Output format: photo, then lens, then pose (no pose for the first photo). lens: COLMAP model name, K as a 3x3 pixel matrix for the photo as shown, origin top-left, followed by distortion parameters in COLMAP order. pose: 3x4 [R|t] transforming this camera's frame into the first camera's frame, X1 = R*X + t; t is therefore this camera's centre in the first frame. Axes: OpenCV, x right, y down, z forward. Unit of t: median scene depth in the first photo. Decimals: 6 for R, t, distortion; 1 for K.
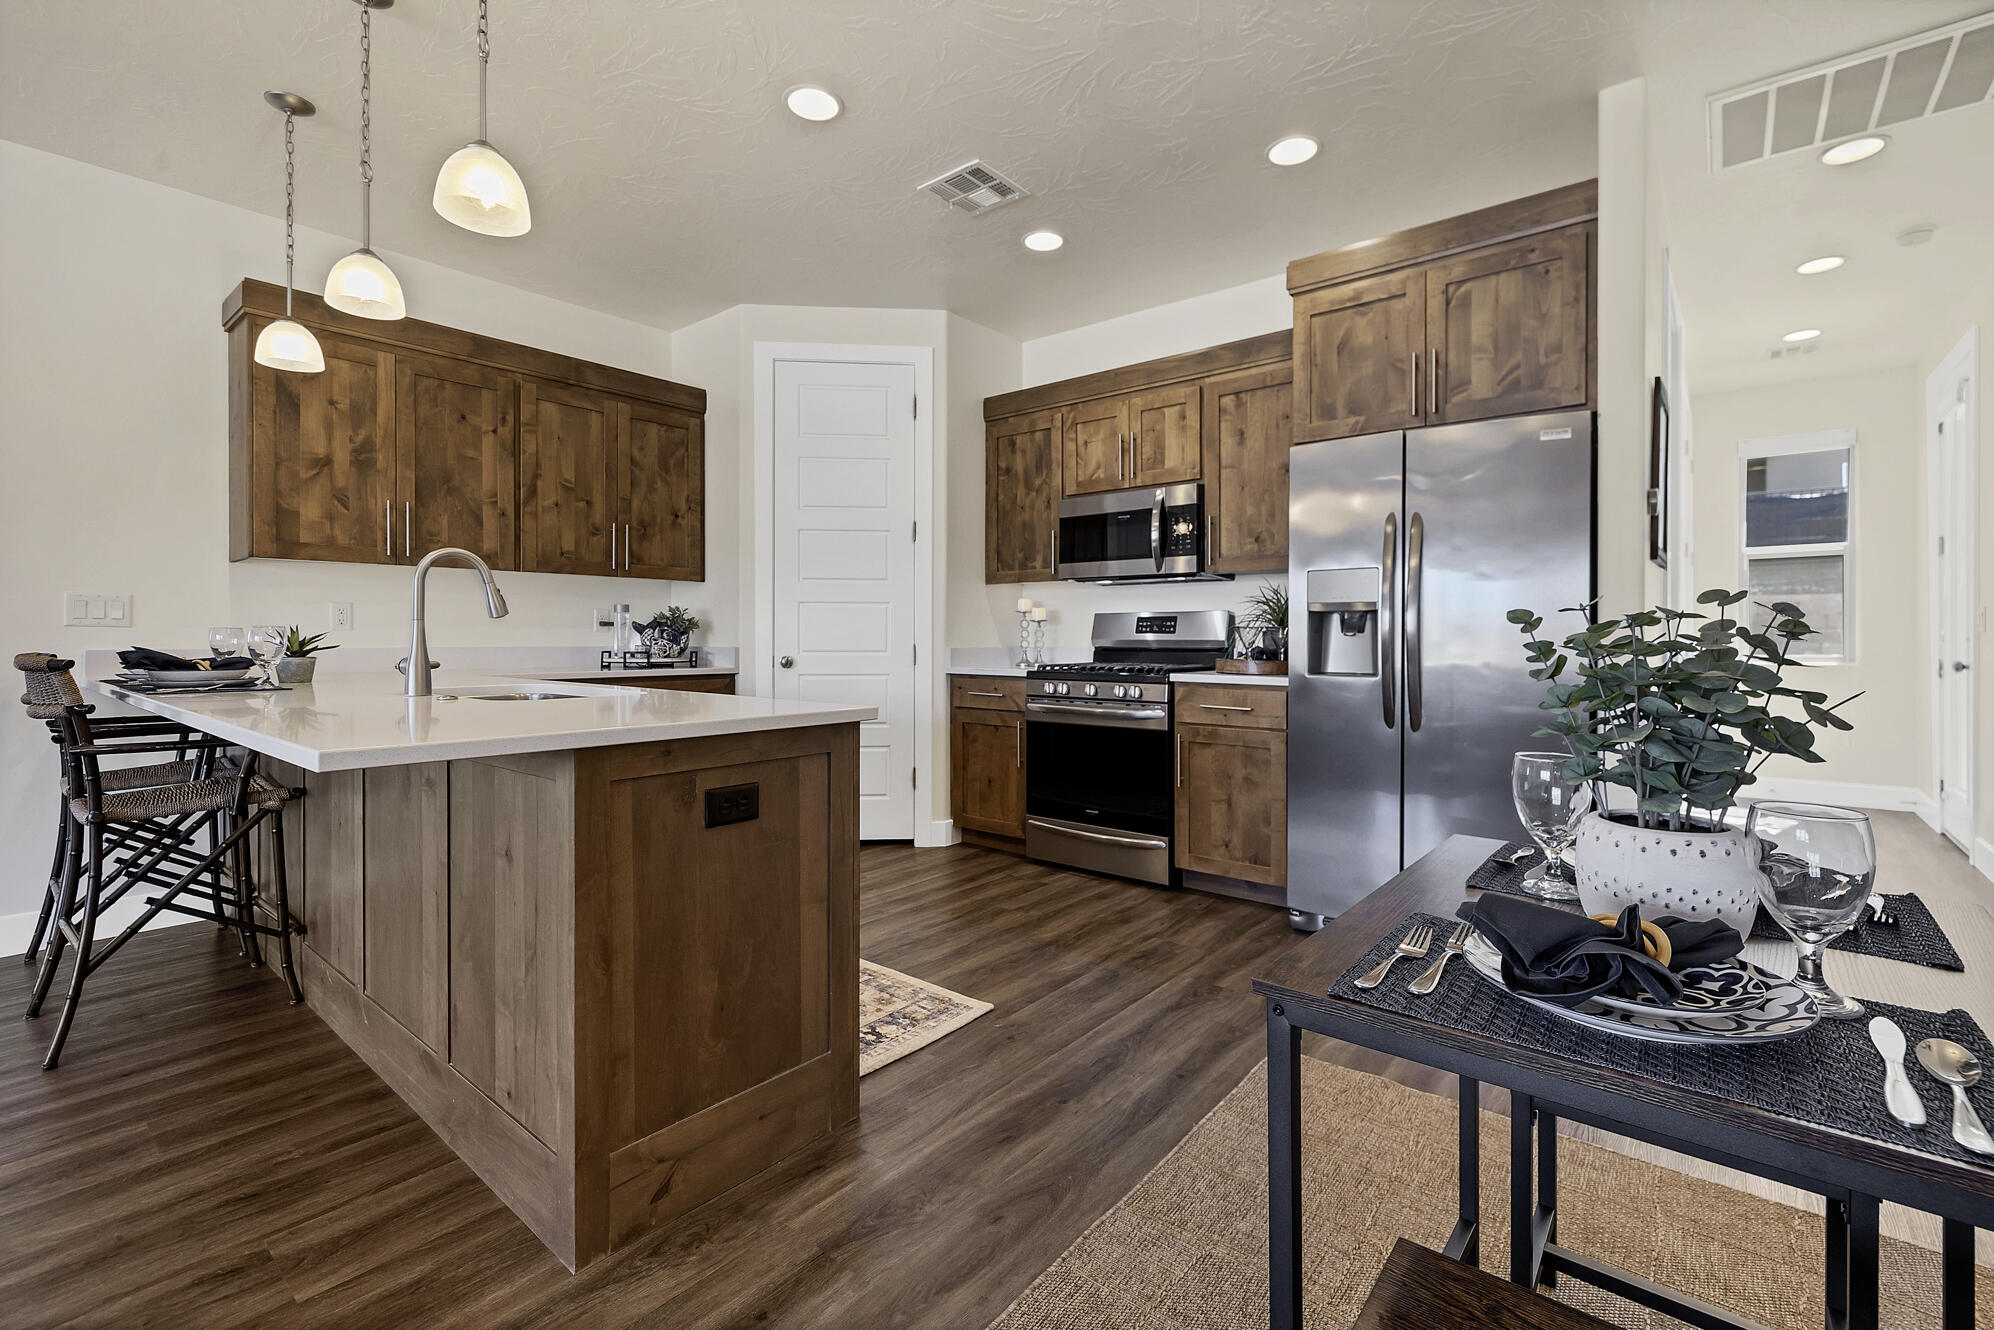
lens RADIAL K [[874.6, 0, 1020.8], [0, 874.6, 636.0], [0, 0, 1]] dist [-0.000375, 0.001756]
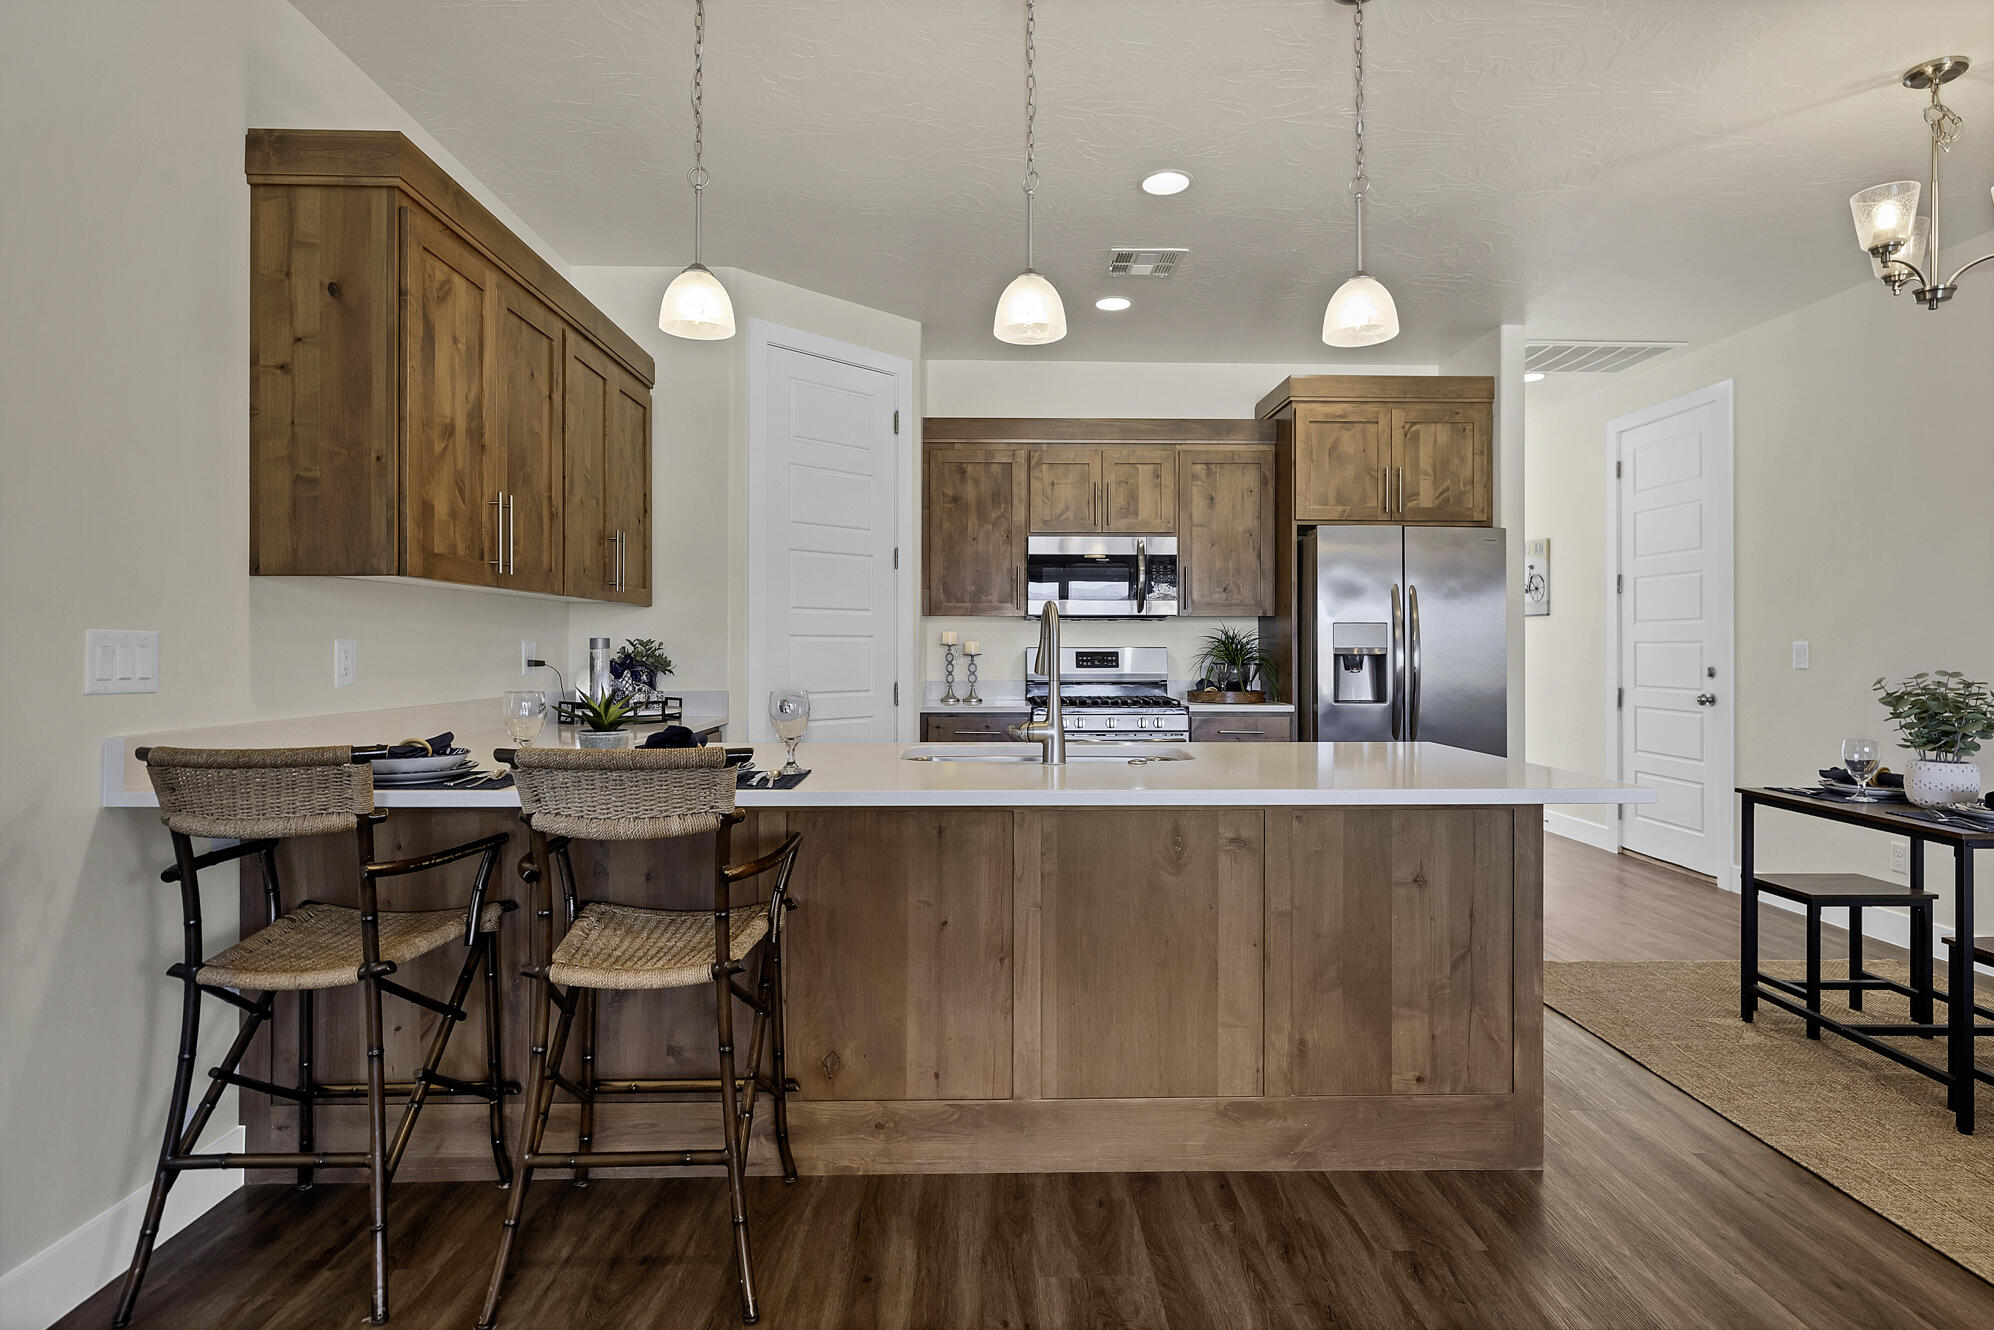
lens RADIAL K [[1034.3, 0, 1015.8], [0, 1034.3, 636.3], [0, 0, 1]] dist [0.000618, -0.001668]
pose [[0.756969, 0.007129, 0.653412, -0.868824], [-0.000115, 0.999942, -0.010776, -0.032190], [-0.653451, 0.008082, 0.756926, 0.124516]]
